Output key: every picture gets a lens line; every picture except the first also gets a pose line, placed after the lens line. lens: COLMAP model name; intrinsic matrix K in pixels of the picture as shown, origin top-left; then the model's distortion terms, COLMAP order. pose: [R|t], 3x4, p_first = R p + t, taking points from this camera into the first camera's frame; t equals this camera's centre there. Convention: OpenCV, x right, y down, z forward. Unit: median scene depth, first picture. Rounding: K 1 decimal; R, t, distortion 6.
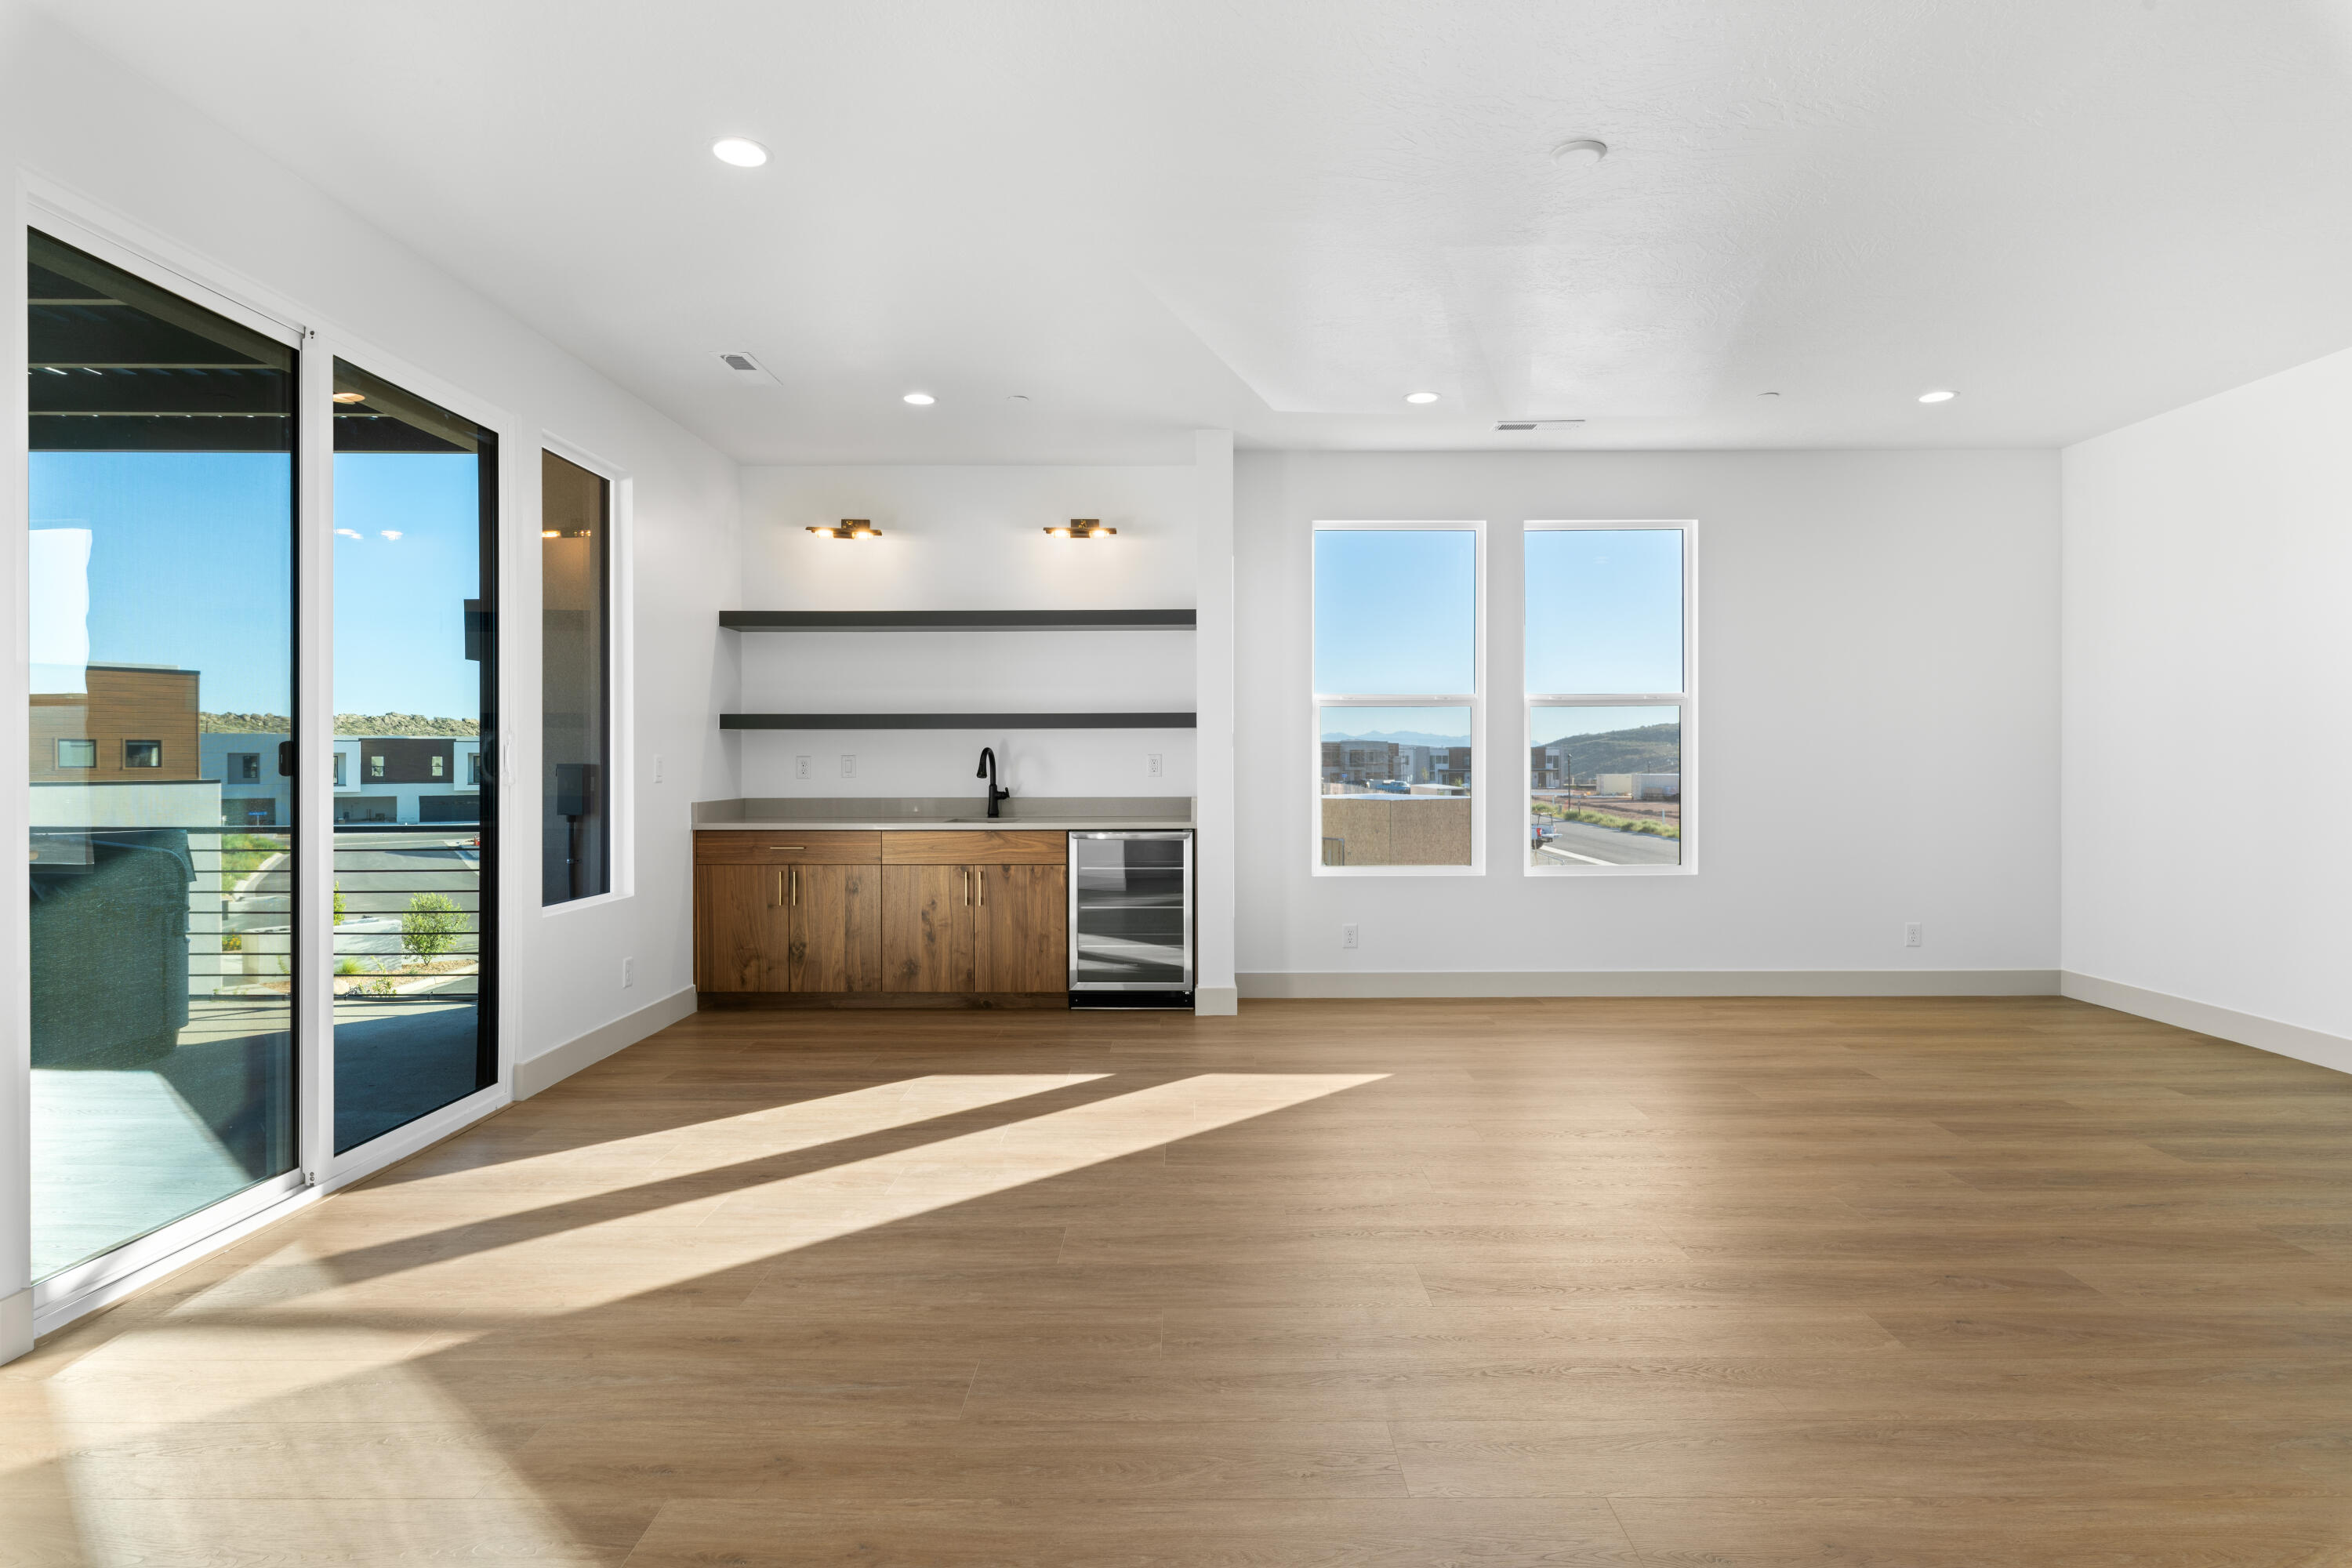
lens RADIAL K [[1206.7, 0, 1185.3], [0, 1206.7, 766.9], [0, 0, 1]] dist [-0.001194, 0.000741]
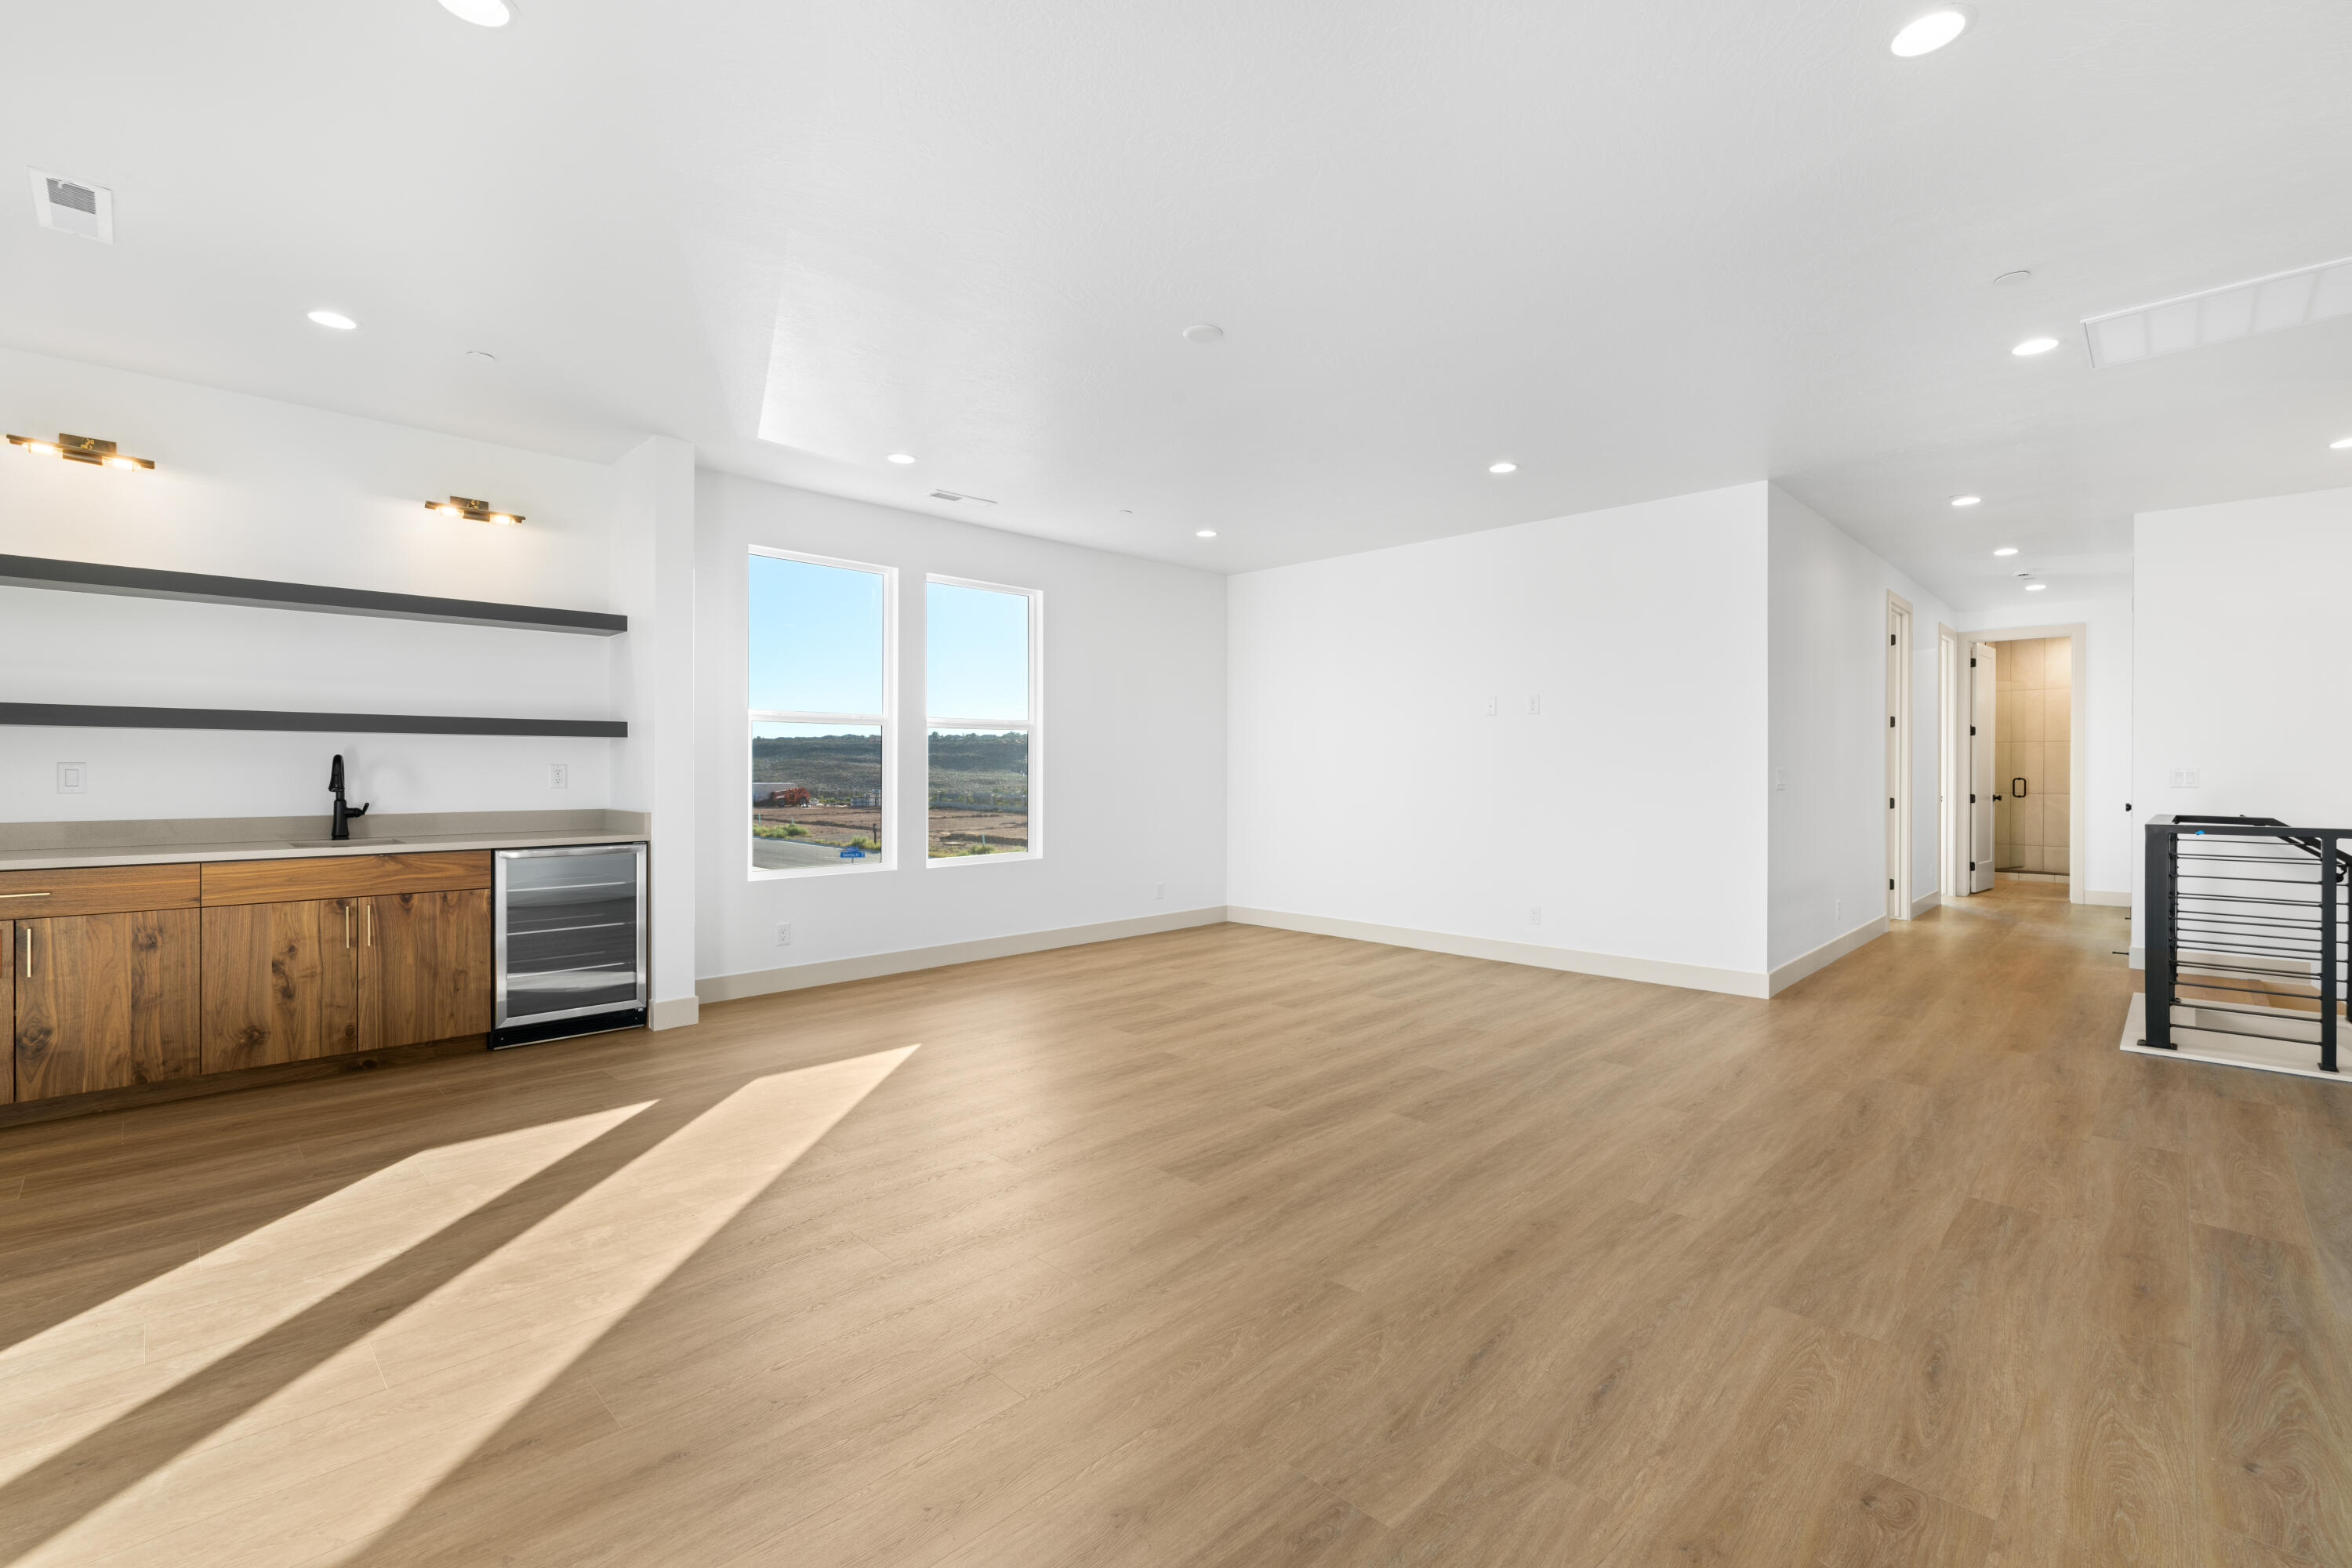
lens RADIAL K [[1019.2, 0, 1199.5], [0, 1019.2, 774.9], [0, 0, 1]] dist [0.002201, -0.001557]
pose [[0.694500, 0.000229, 0.719493, -0.276705], [0.000685, 0.999999, -0.000980, -0.001263], [-0.719493, 0.001174, 0.694499, 0.102737]]
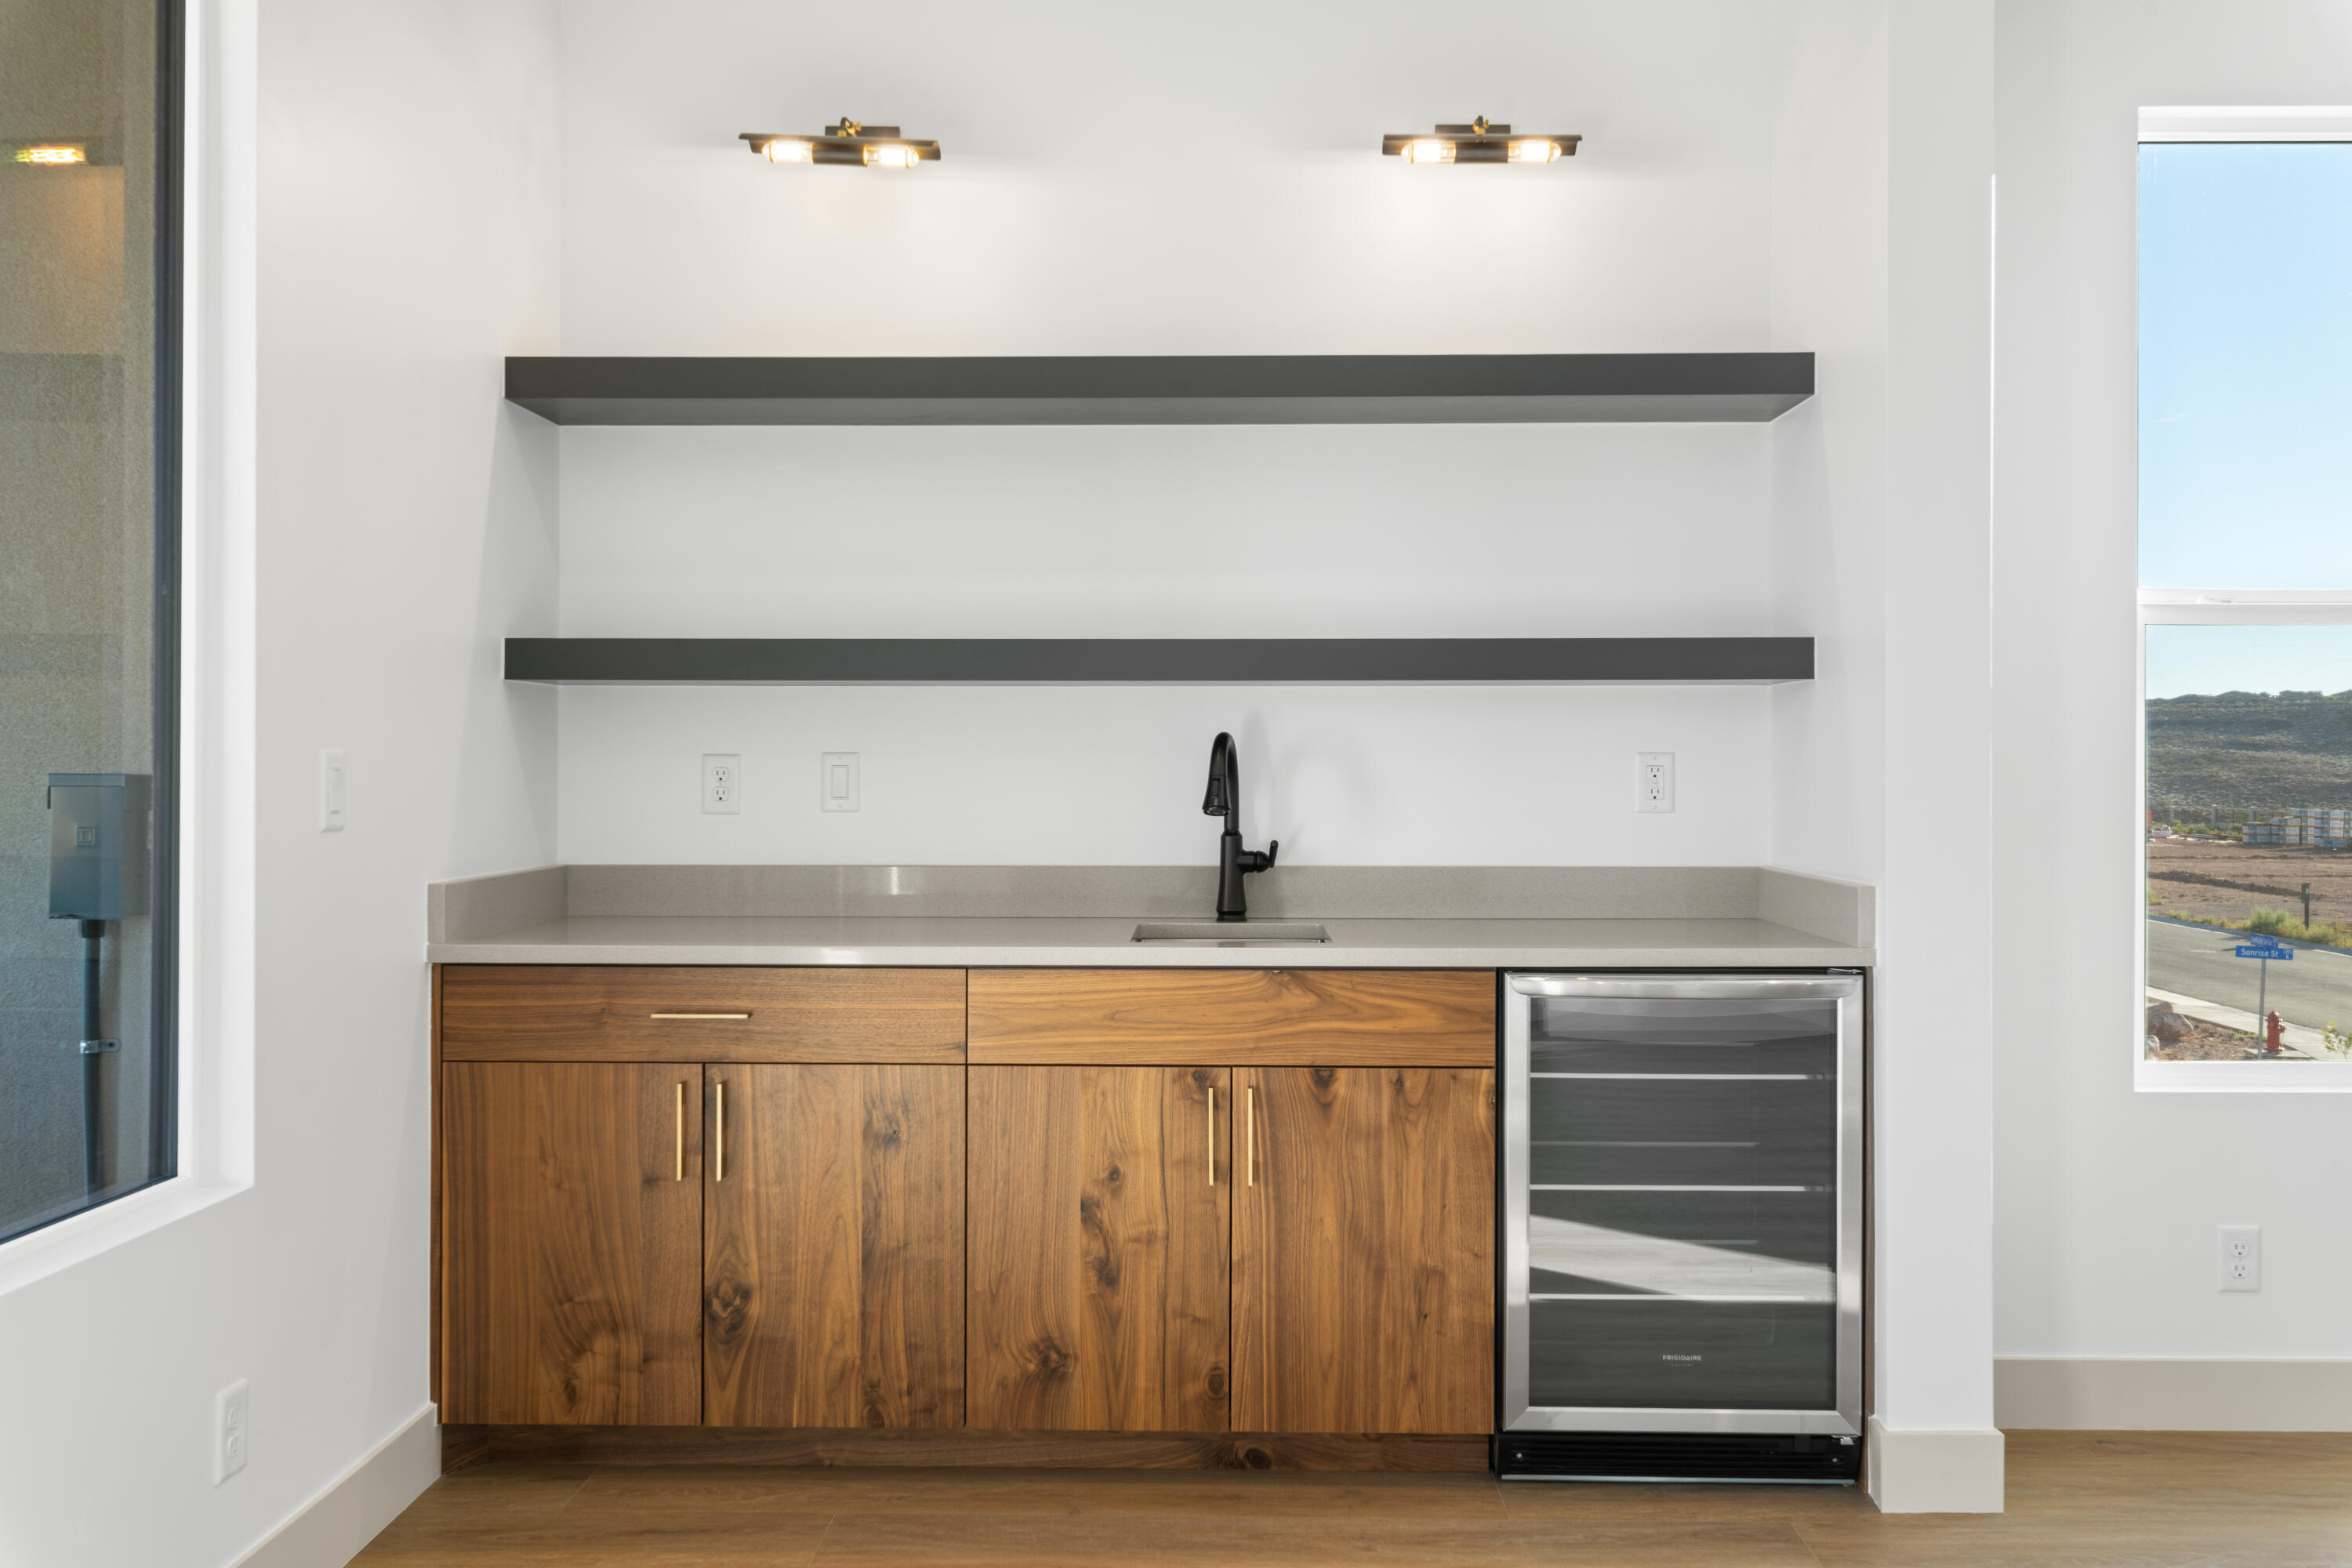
lens RADIAL K [[2007.2, 0, 1179.7], [0, 2007.2, 752.6], [0, 0, 1]] dist [-0.007566, -0.004494]
pose [[0.999839, 0.003330, -0.017652, -0.179902], [-0.003555, 0.999913, -0.012736, -0.002264], [0.017608, 0.012797, 0.999763, 0.417992]]
